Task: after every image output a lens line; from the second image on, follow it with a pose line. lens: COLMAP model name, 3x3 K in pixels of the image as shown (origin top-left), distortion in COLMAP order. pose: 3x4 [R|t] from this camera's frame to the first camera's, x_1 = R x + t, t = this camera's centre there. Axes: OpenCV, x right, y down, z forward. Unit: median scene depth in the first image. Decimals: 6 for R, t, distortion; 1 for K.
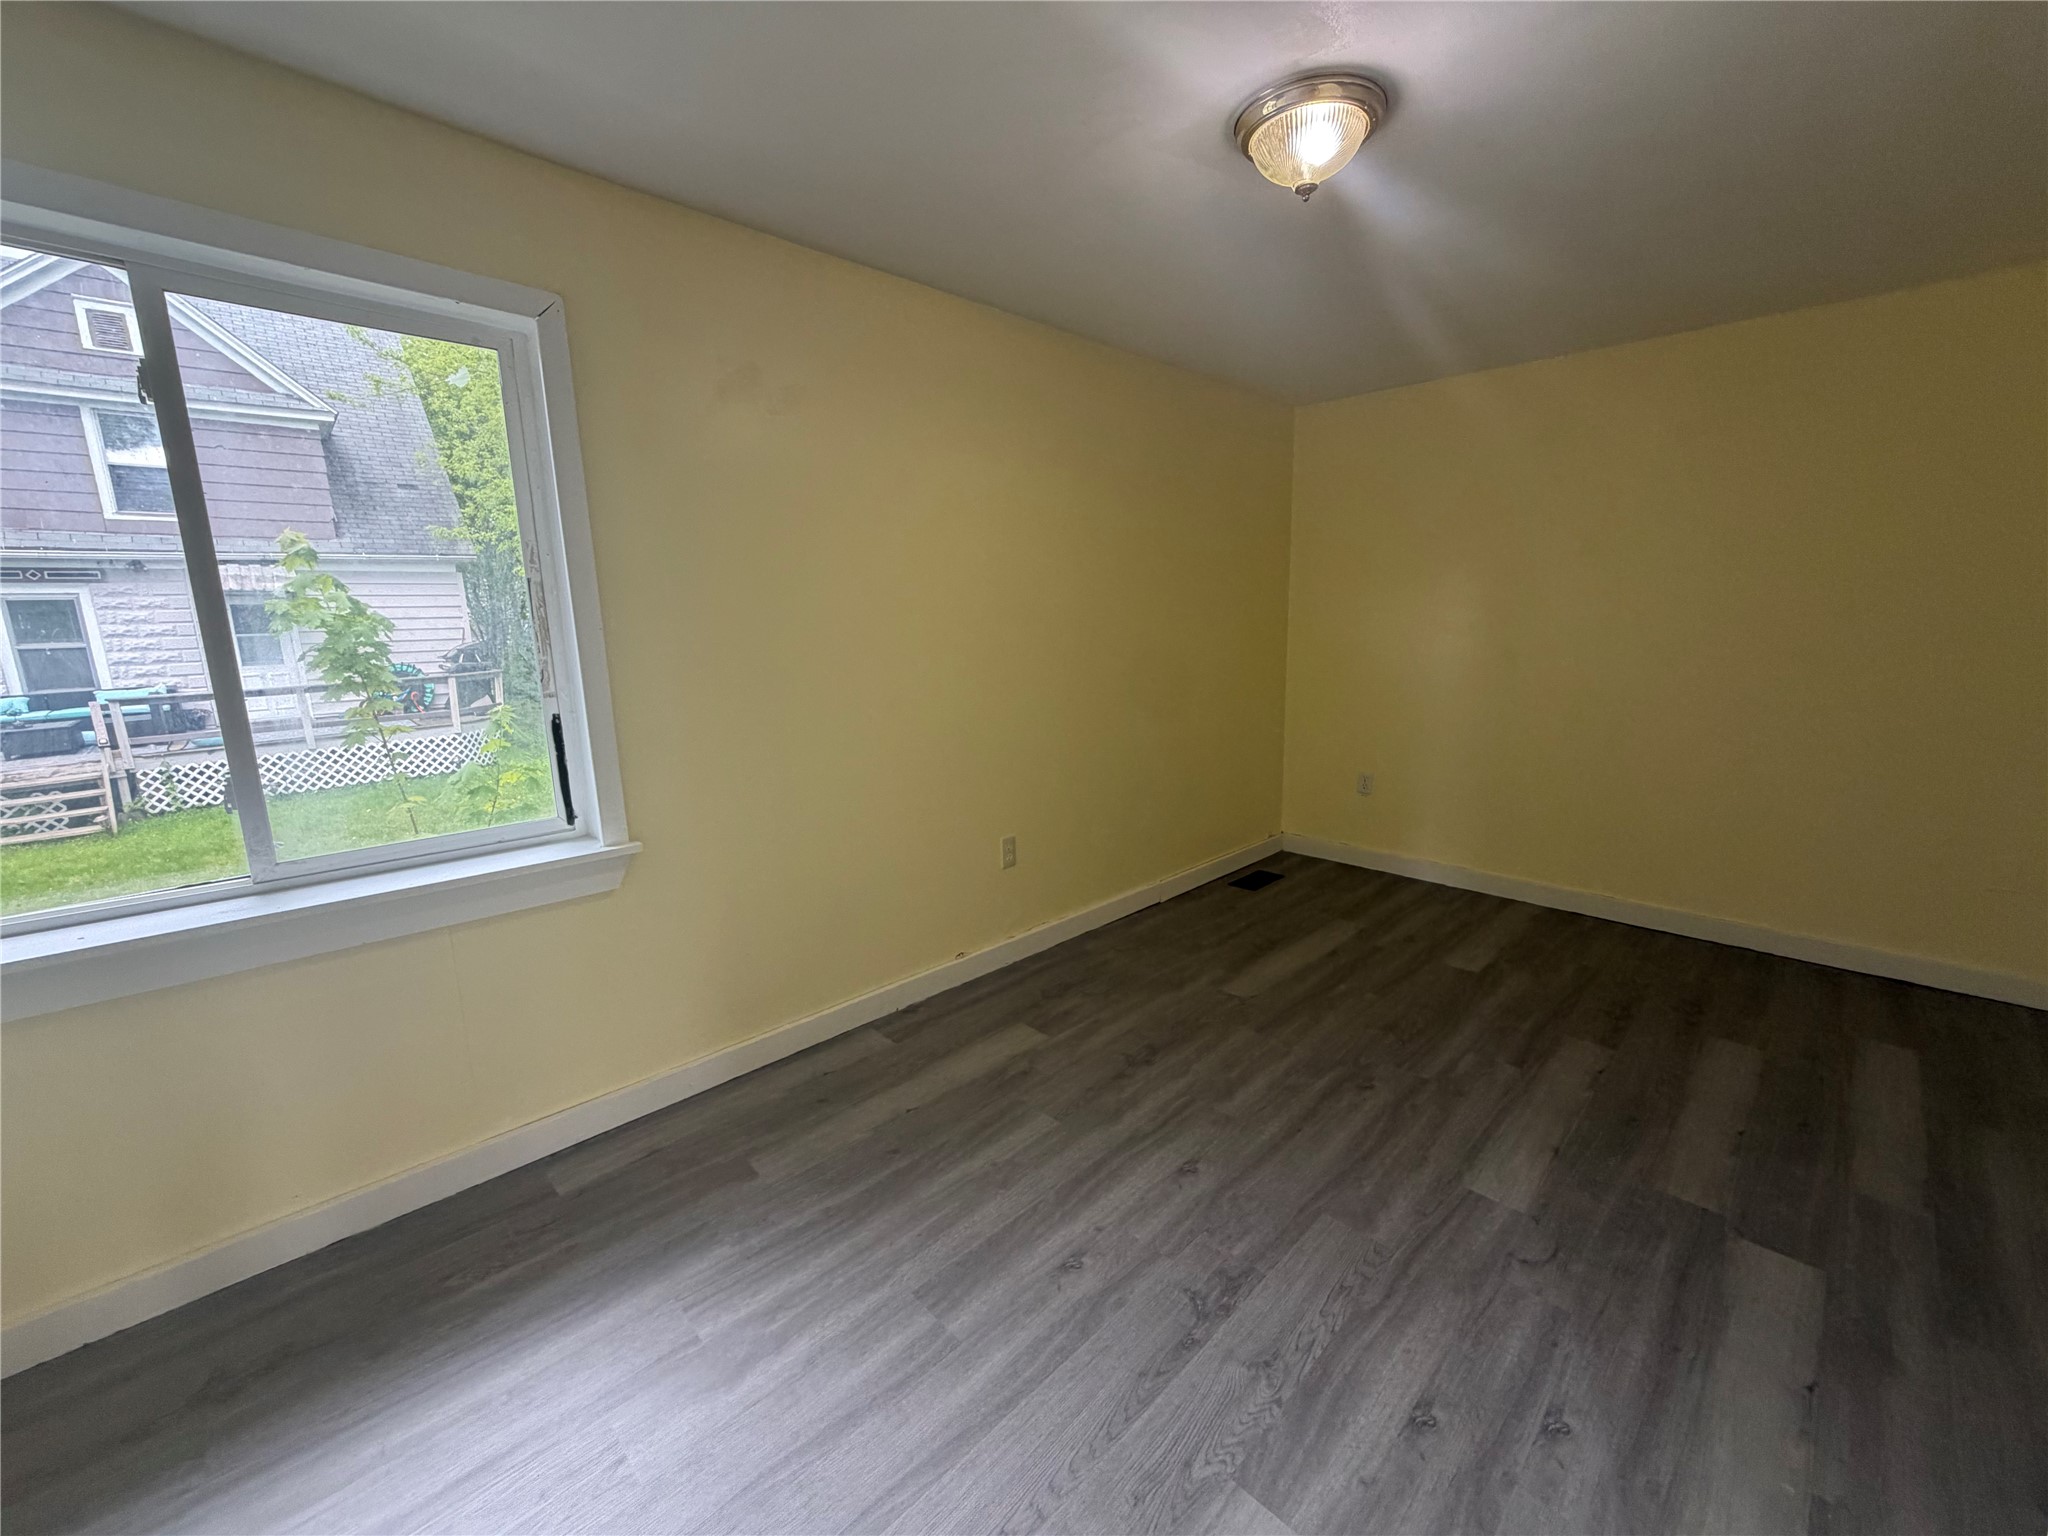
lens RADIAL K [[819.1, 0, 1014.8], [0, 819.1, 772.9], [0, 0, 1]] dist [0.004625, 0.000038]
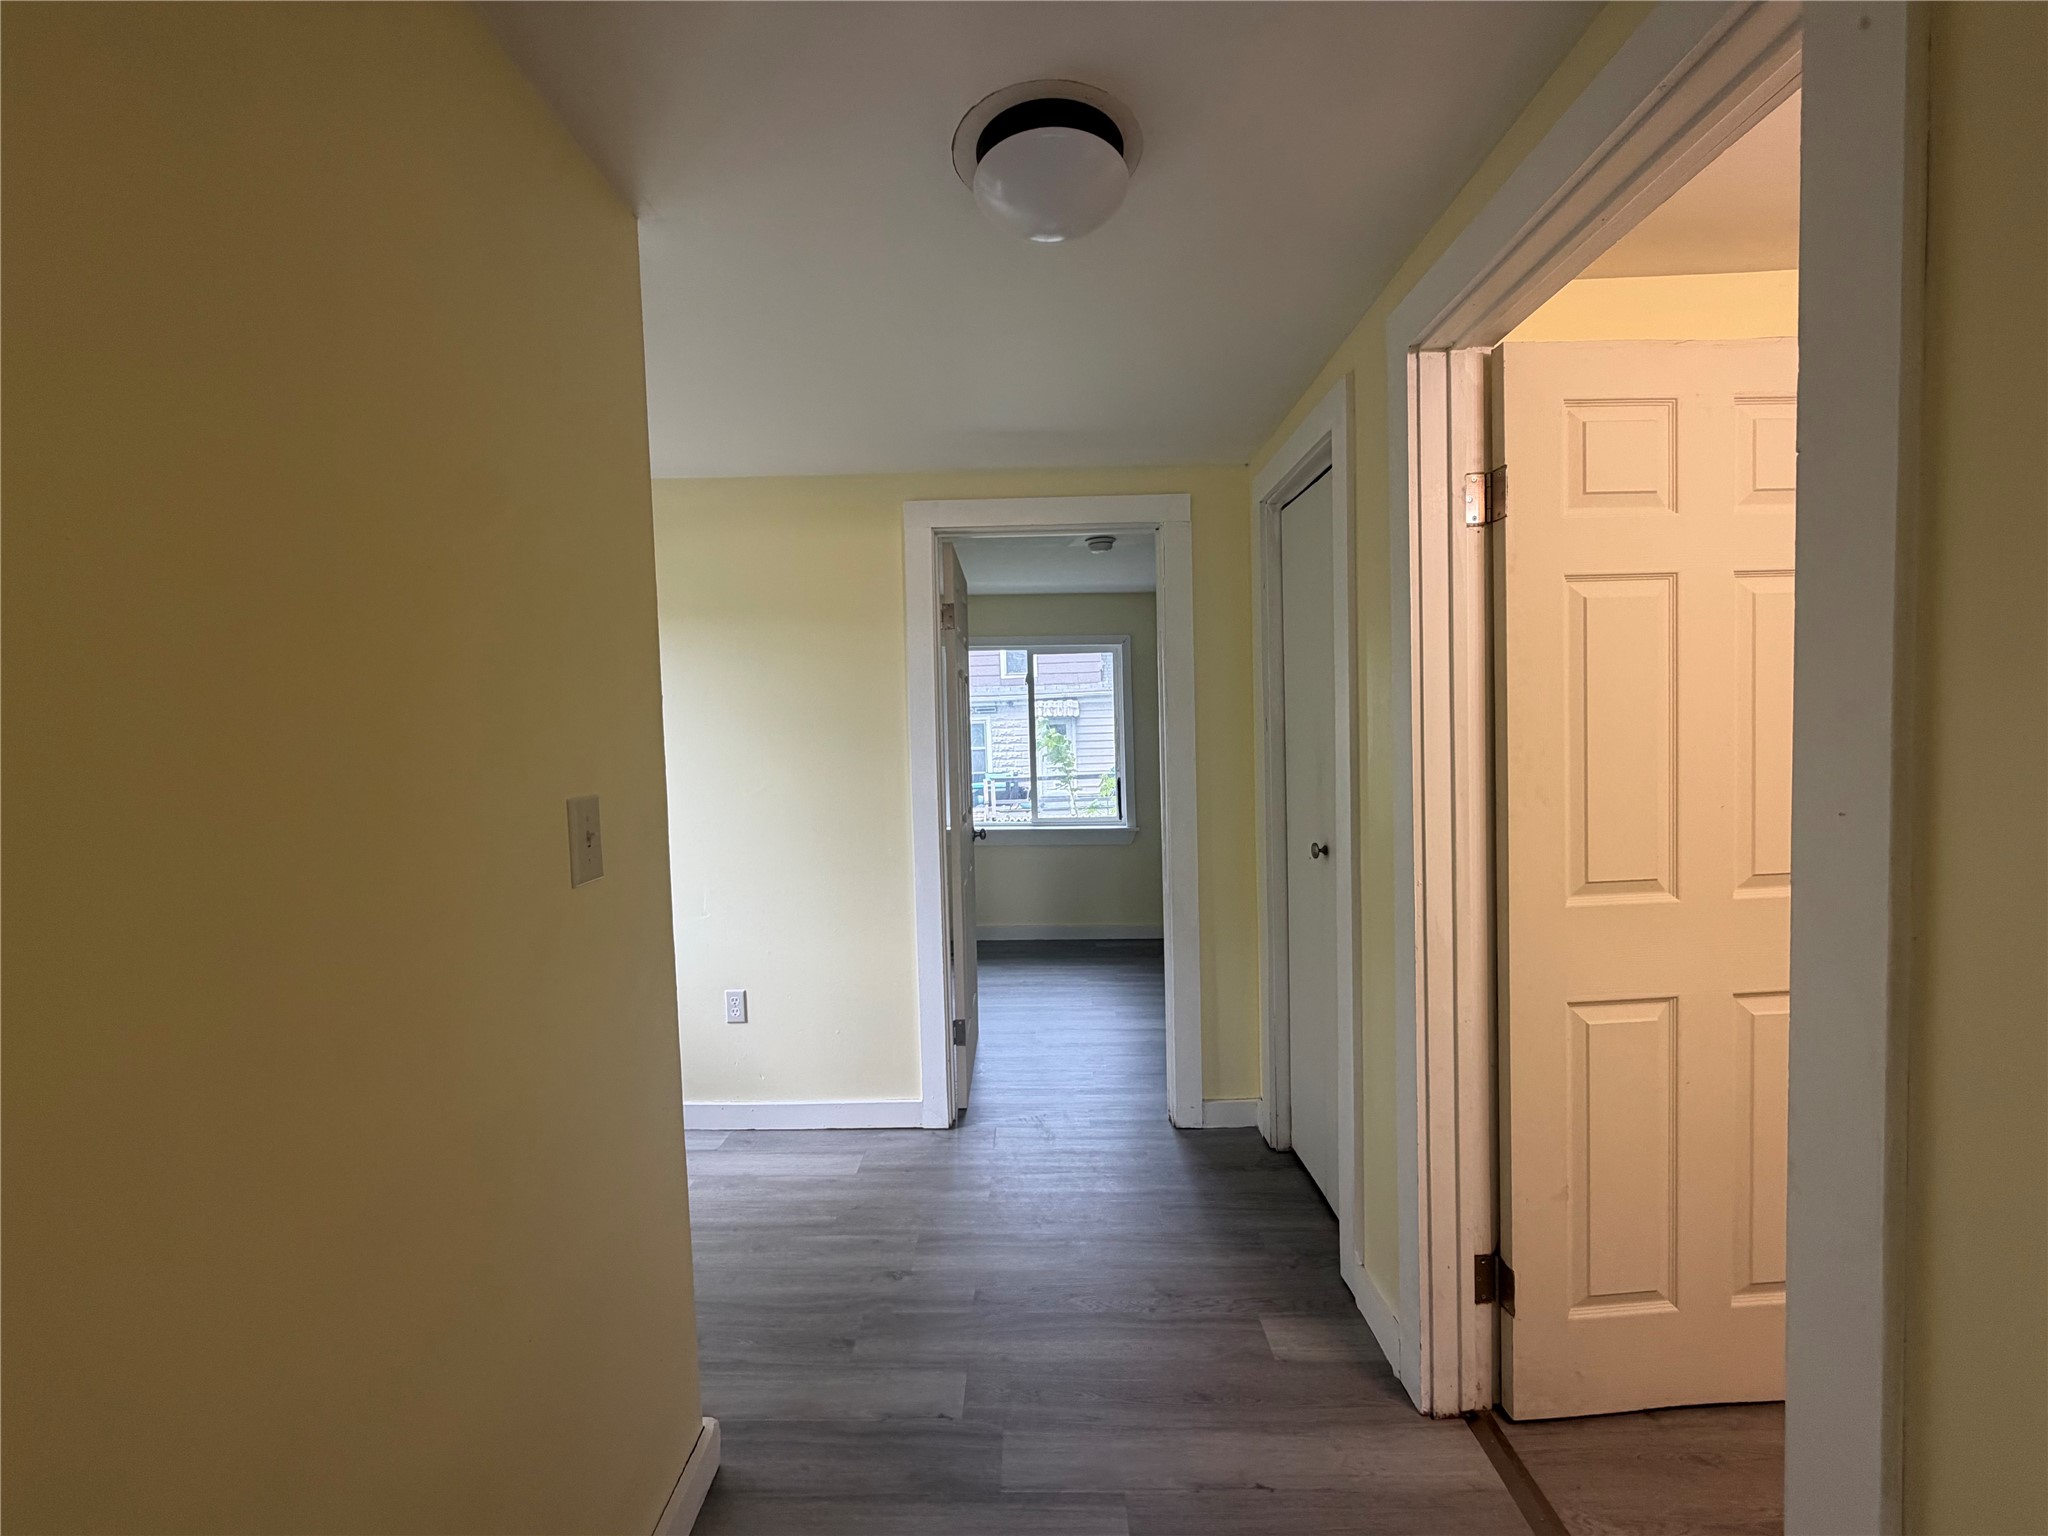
lens RADIAL K [[819.1, 0, 1025.6], [0, 819.1, 770.6], [0, 0, 1]] dist [0.004625, 0.000038]
pose [[0.710166, 0.023814, -0.703631, 0.581227], [-0.114514, 0.990026, -0.082071, 0.088271], [0.694658, 0.138860, 0.705810, -0.583738]]
